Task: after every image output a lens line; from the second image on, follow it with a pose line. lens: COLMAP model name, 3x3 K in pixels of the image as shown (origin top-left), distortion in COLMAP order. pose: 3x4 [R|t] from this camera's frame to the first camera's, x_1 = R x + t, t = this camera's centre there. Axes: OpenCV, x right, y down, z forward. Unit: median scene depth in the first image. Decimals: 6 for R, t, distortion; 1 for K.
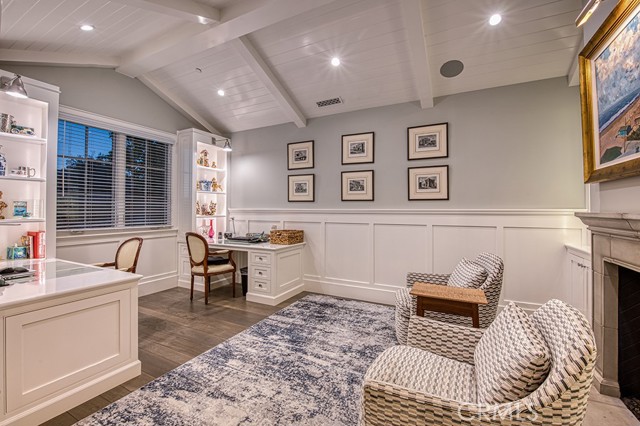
lens RADIAL K [[261.1, 0, 319.1], [0, 261.1, 207.2], [0, 0, 1]] dist [-0.012655, -0.002024]
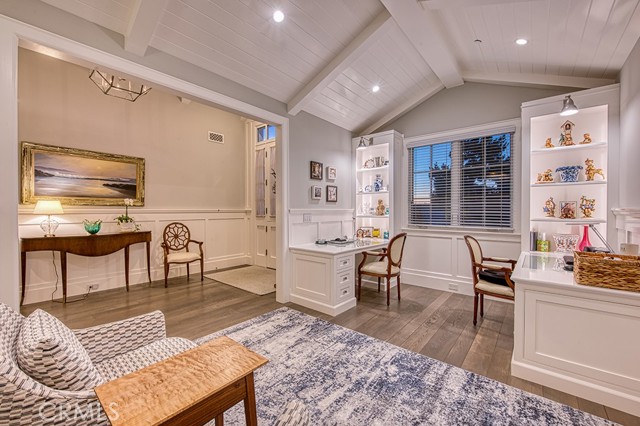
lens RADIAL K [[261.1, 0, 317.4], [0, 261.1, 215.0], [0, 0, 1]] dist [-0.012655, -0.002024]
pose [[-0.215603, 0.014506, -0.976373, 0.592429], [0.007382, 0.999885, 0.013226, 0.014817], [0.976453, -0.004356, -0.215685, 0.875492]]
